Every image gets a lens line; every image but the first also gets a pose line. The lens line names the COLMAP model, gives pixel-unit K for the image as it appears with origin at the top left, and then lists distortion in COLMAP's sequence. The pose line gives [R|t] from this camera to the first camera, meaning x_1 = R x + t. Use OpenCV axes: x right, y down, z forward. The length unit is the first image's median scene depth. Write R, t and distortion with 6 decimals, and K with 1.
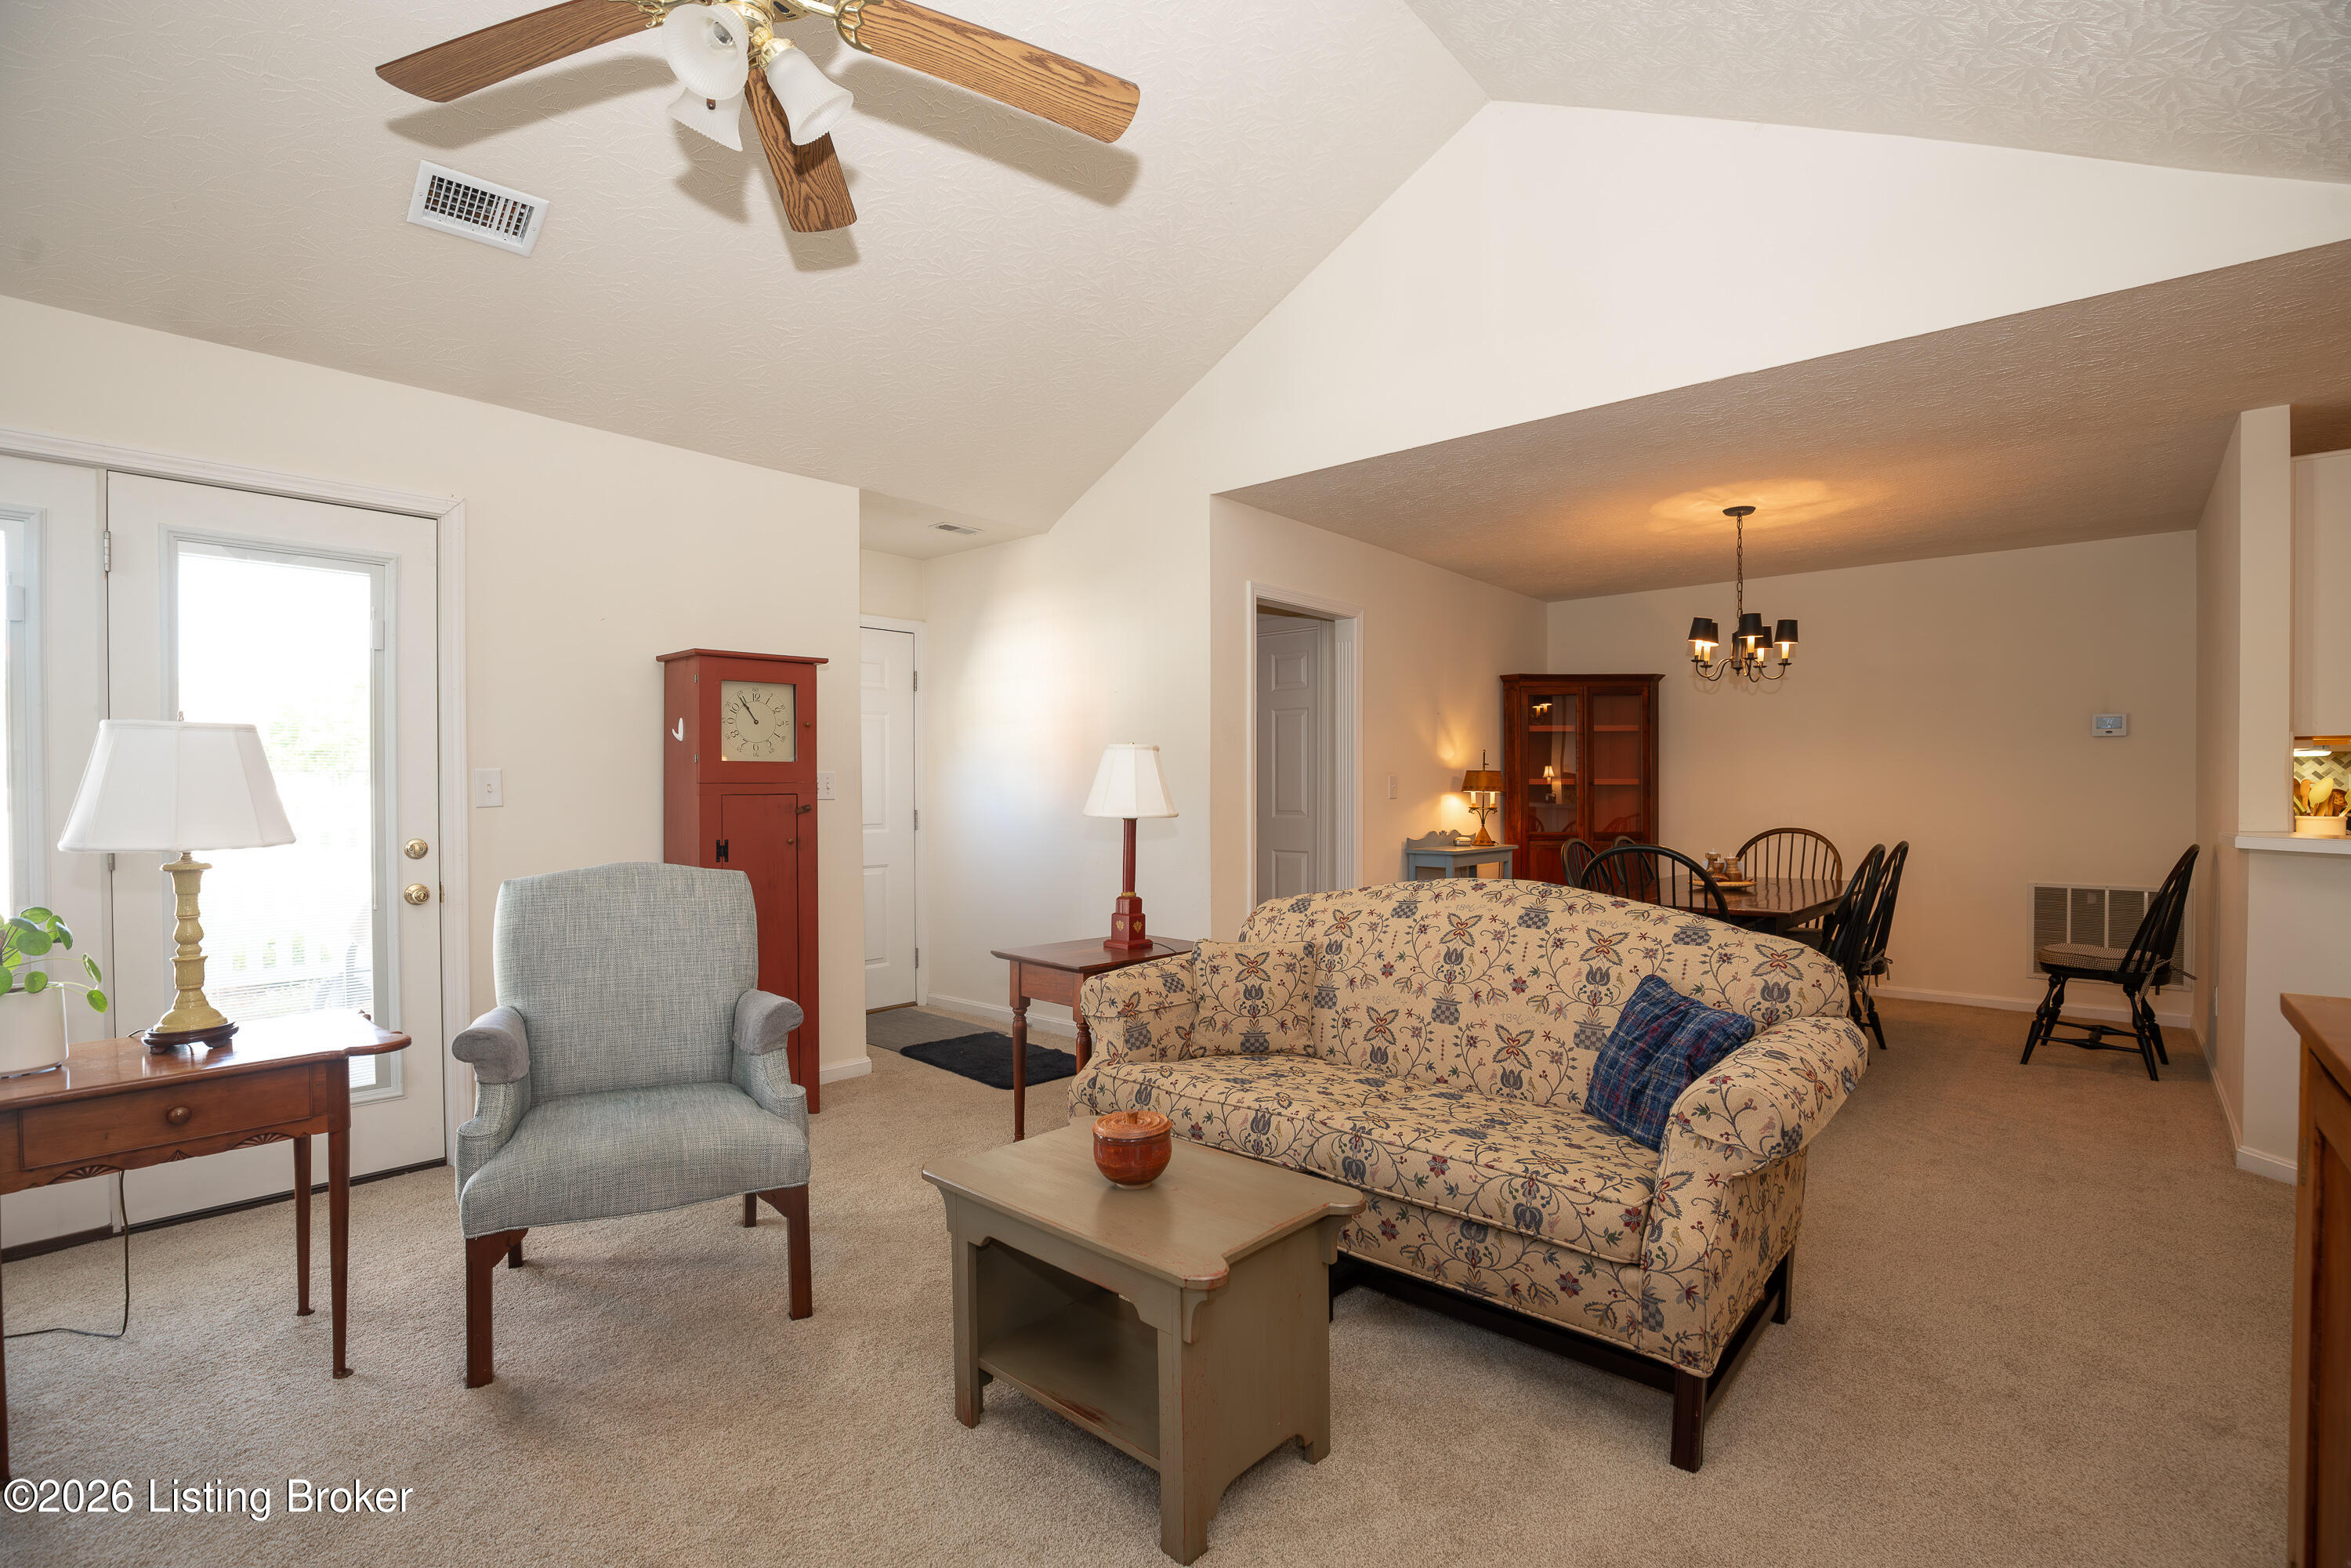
lens RADIAL K [[1108.7, 0, 1165.8], [0, 1108.7, 782.3], [0, 0, 1]] dist [-0.004452, -0.000073]
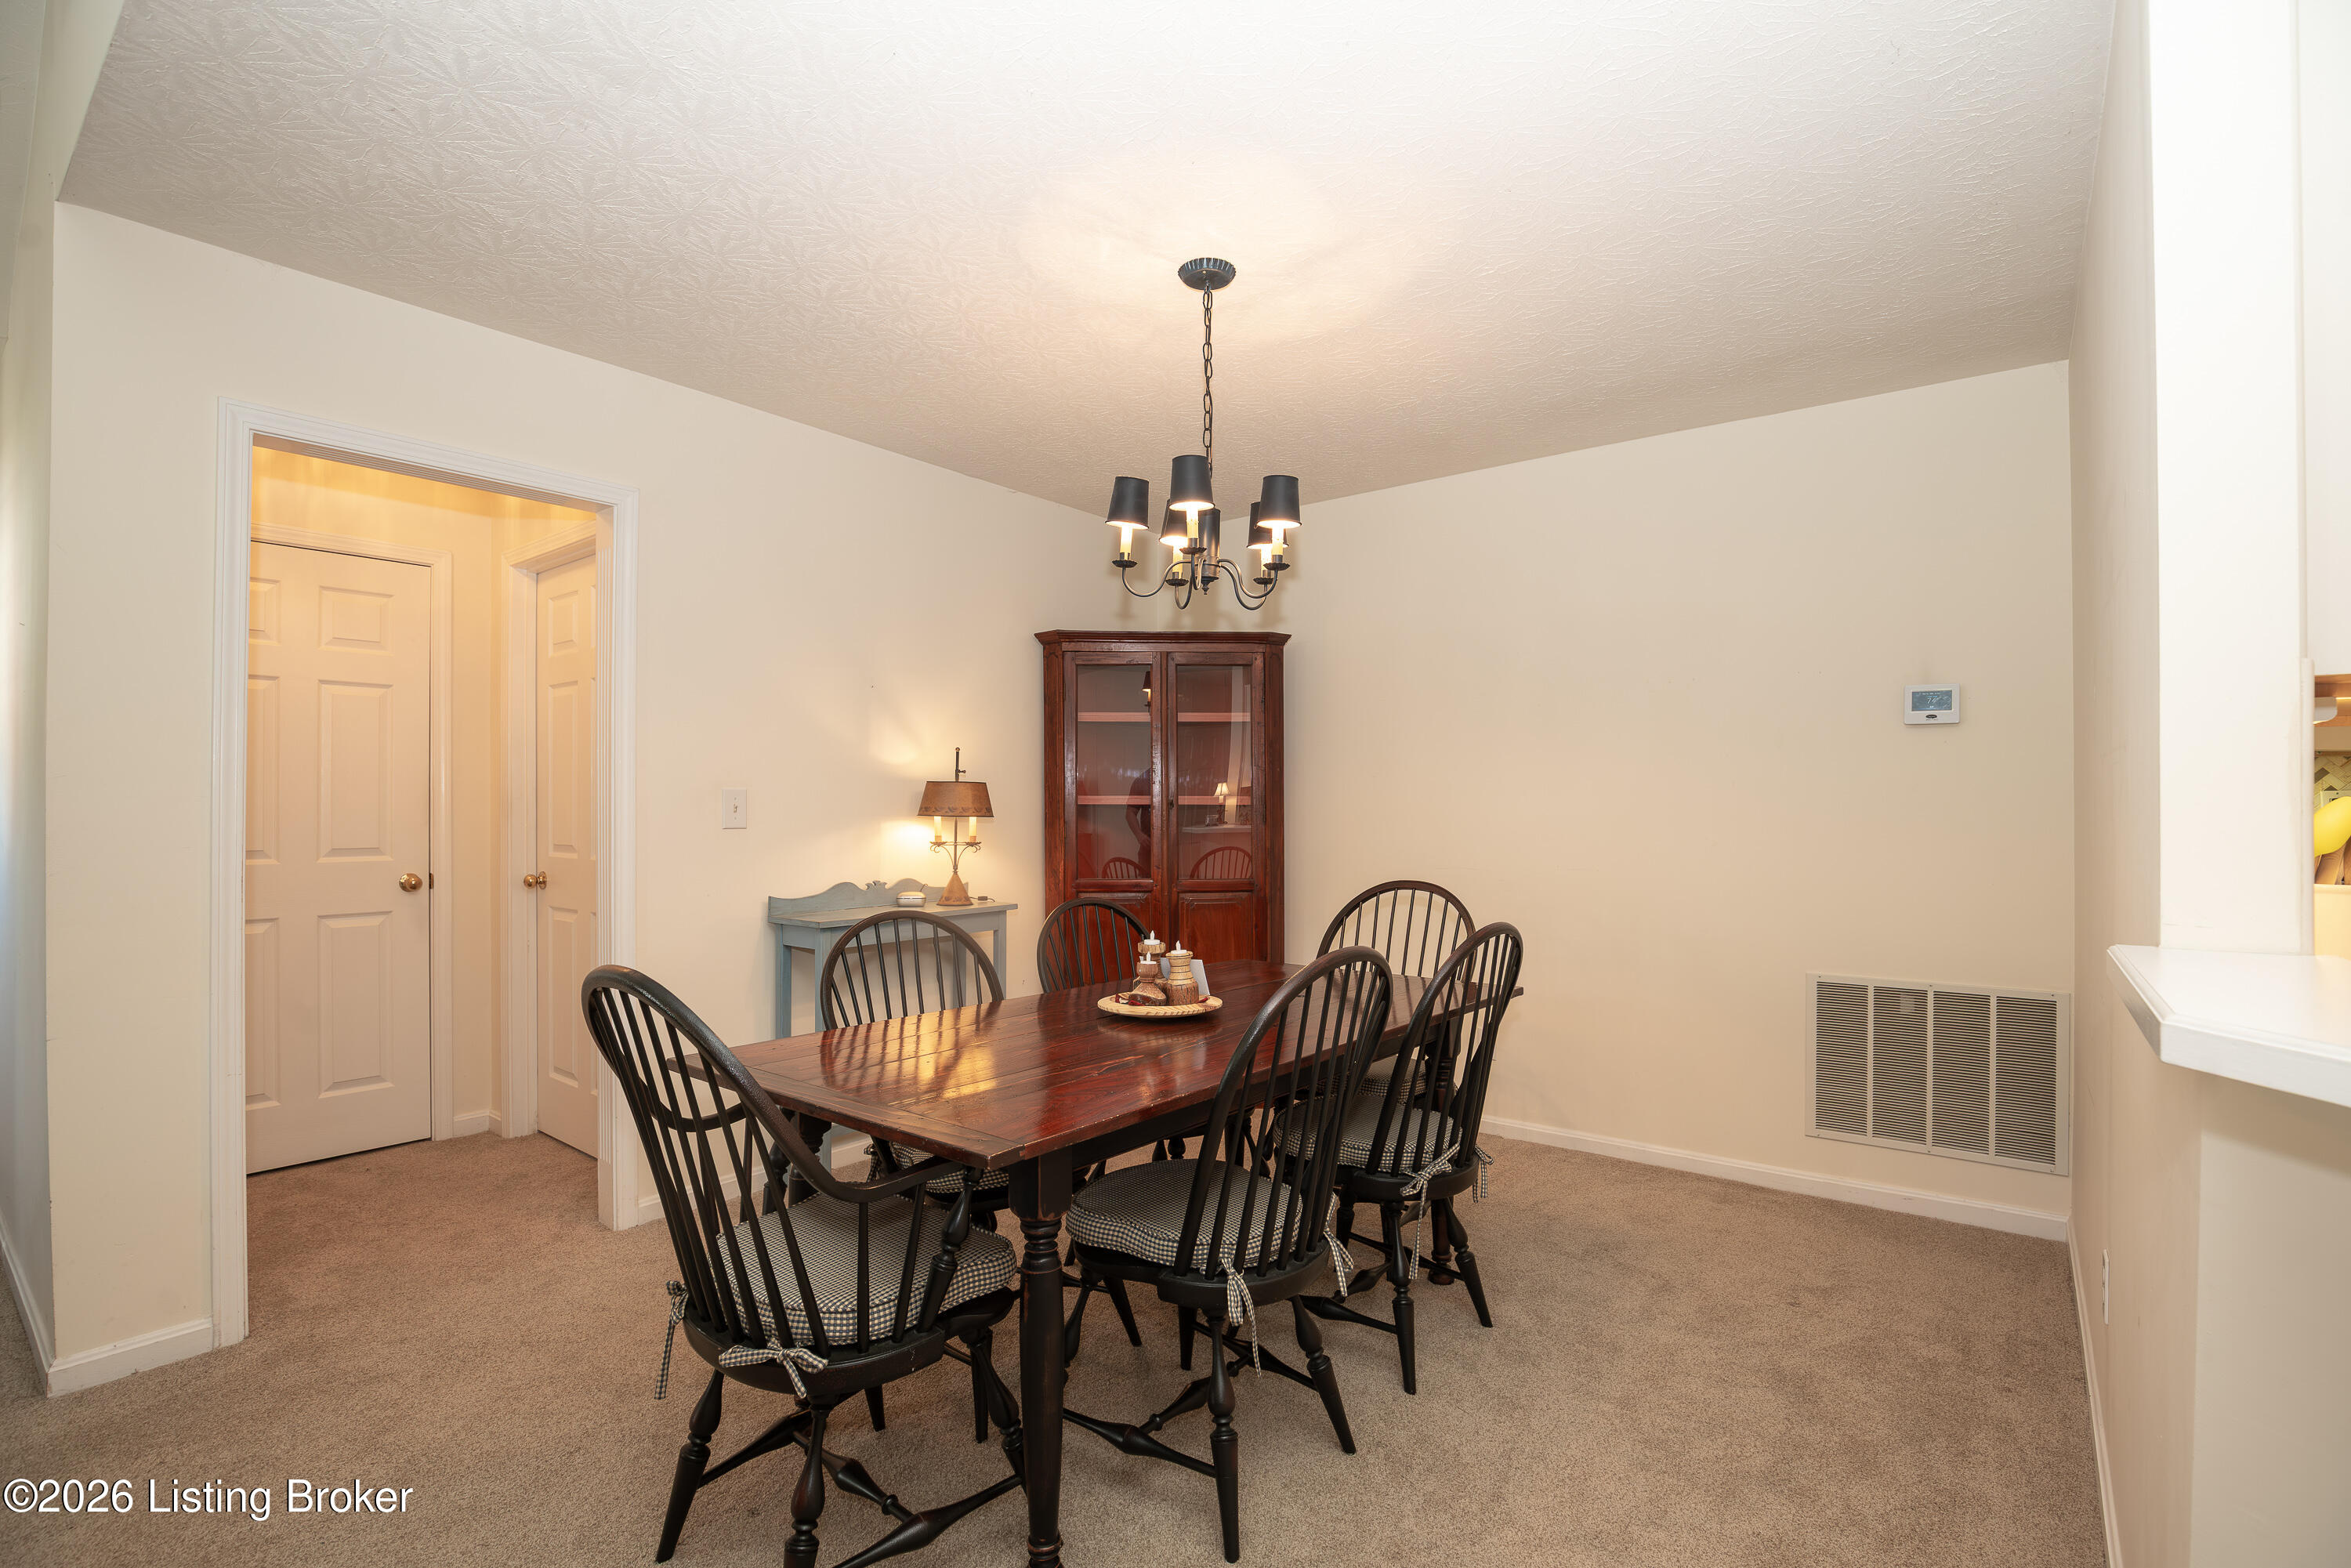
lens RADIAL K [[1108.7, 0, 1165.8], [0, 1108.7, 782.3], [0, 0, 1]] dist [-0.004452, -0.000073]
pose [[0.998730, 0.004968, 0.050135, 0.401278], [-0.004220, 0.999878, -0.015010, -0.001093], [-0.050203, 0.014780, 0.998630, 0.418267]]
